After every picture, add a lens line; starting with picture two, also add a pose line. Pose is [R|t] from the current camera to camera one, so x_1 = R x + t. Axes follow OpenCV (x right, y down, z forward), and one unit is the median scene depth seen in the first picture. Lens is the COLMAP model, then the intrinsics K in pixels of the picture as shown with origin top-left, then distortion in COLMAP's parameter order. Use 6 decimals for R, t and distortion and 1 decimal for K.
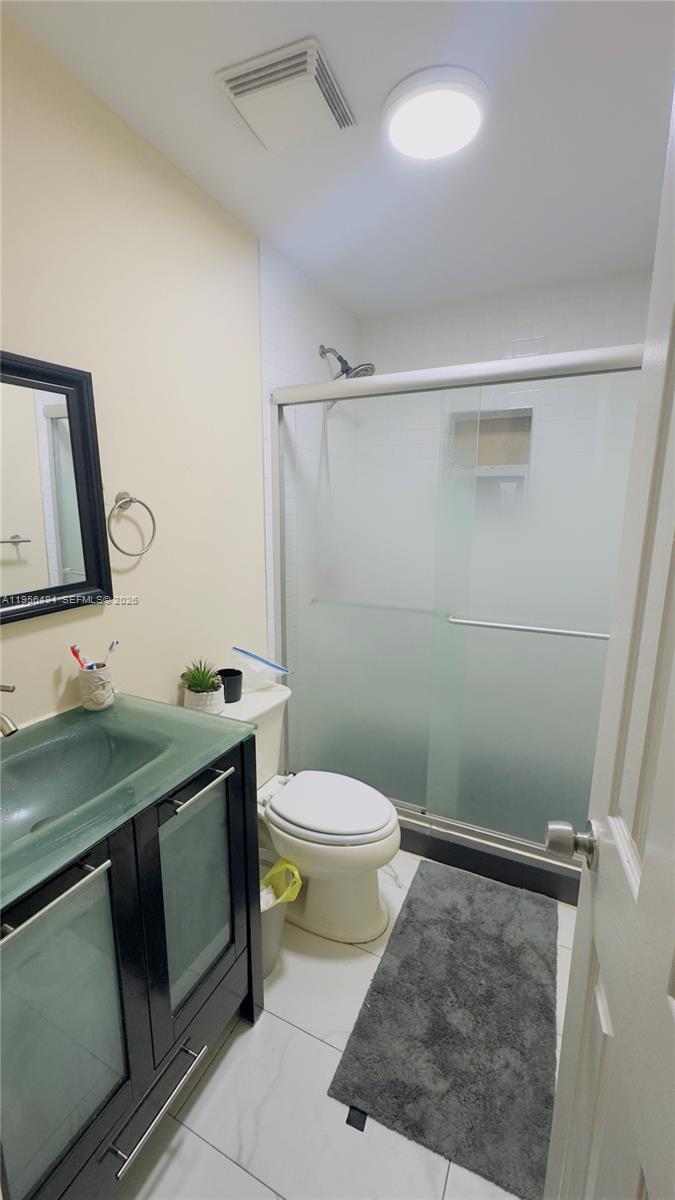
lens RADIAL K [[478.5, 0, 340.5], [0, 478.5, 600.8], [0, 0, 1]] dist [-0.002004, 0.000472]
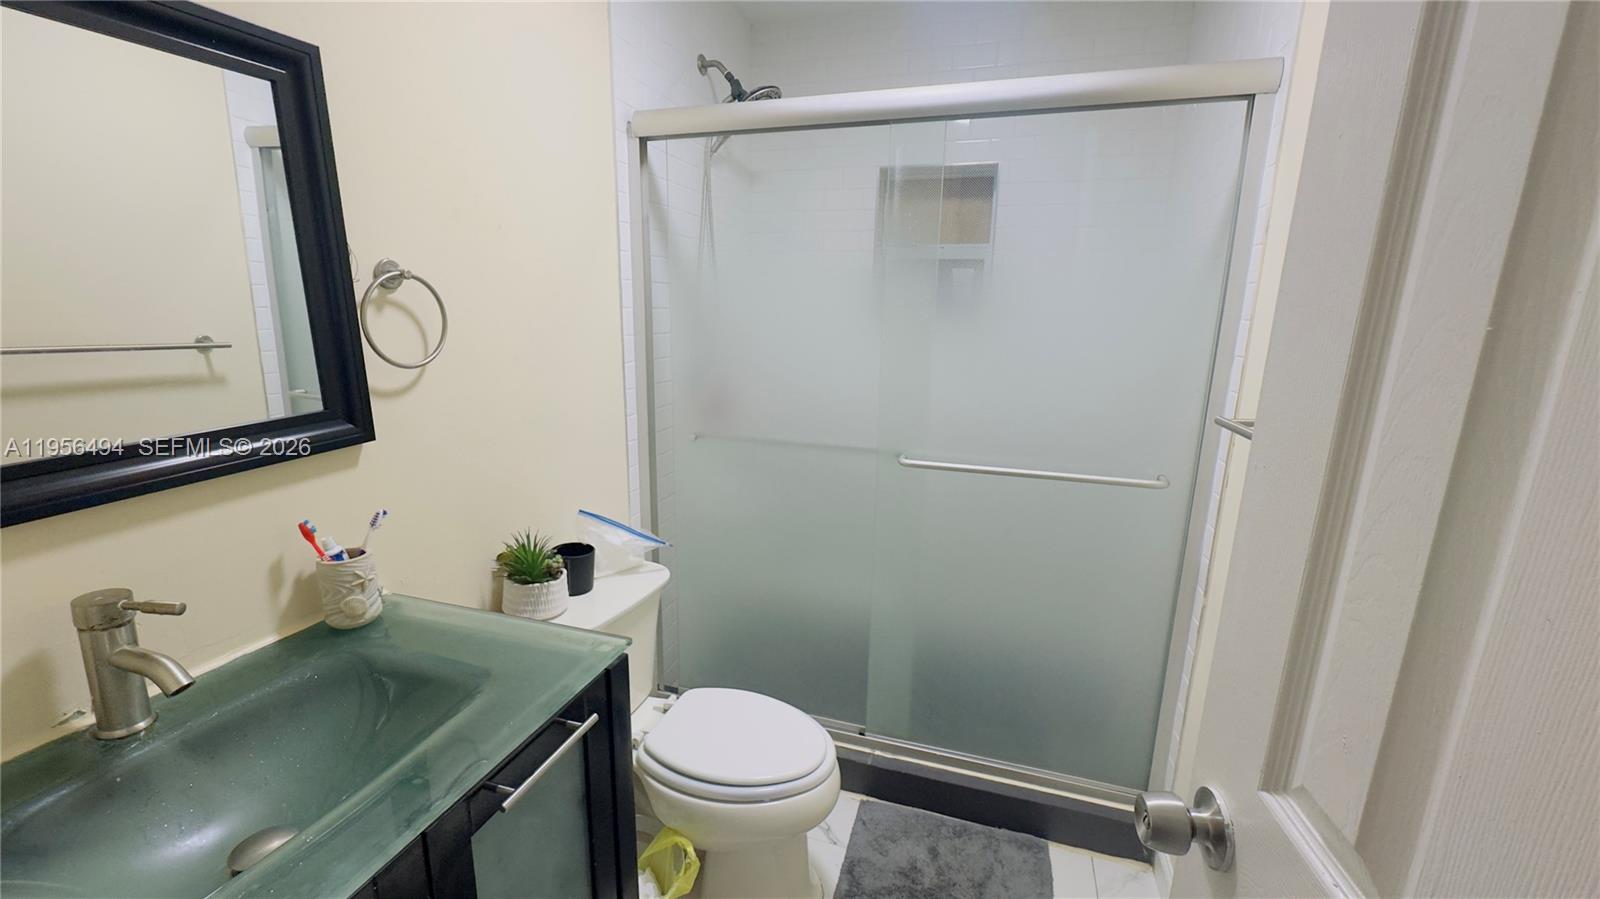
lens RADIAL K [[638.0, 0, 803.8], [0, 638.0, 449.8], [0, 0, 1]] dist [-0.002004, 0.000472]
pose [[0.989703, -0.018188, 0.141975, -0.046868], [0.014106, 0.999459, 0.029709, -0.006411], [-0.142438, -0.027400, 0.989424, 0.108504]]
